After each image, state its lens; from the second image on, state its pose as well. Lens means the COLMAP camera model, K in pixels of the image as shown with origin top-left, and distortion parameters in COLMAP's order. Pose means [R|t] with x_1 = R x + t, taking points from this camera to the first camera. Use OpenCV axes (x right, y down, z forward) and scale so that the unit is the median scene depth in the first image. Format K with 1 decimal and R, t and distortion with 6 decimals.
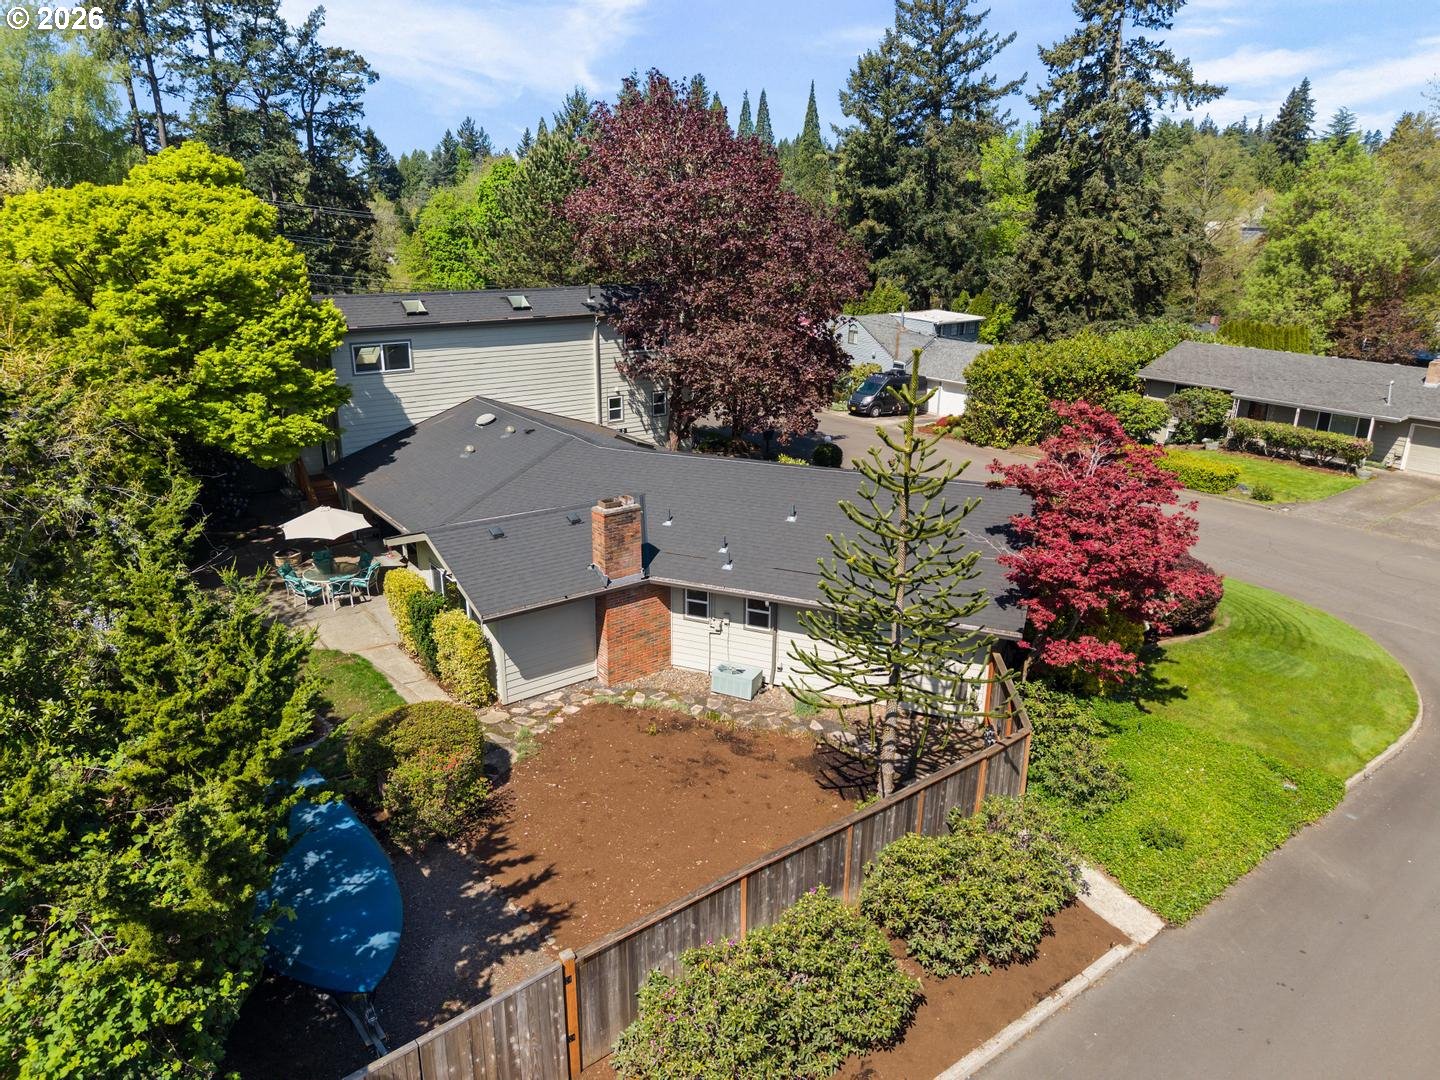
lens RADIAL K [[952.9, 0, 720.0], [0, 952.9, 540.0], [0, 0, 1]] dist [0.061231, 0.000621]
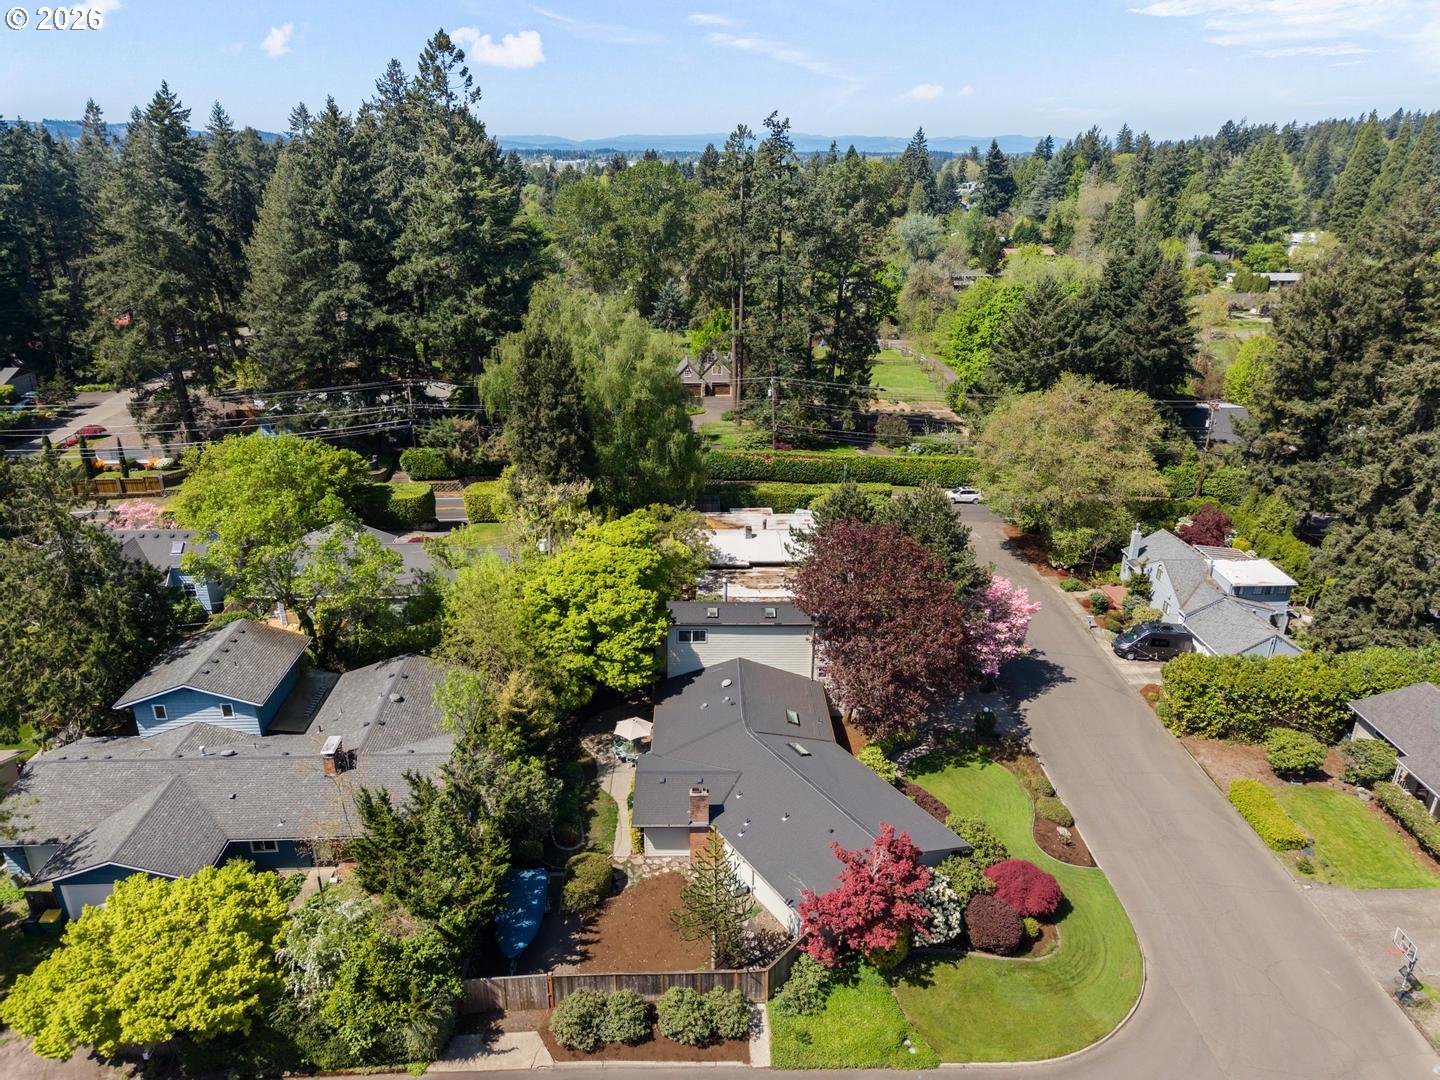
lens RADIAL K [[988.9, 0, 720.0], [0, 988.9, 540.0], [0, 0, 1]] dist [0.019281, 0.000192]
pose [[0.808778, 0.216428, -0.546843, 0.996883], [-0.181395, 0.976292, 0.118110, -0.833381], [0.559441, 0.003670, 0.828862, -0.837037]]
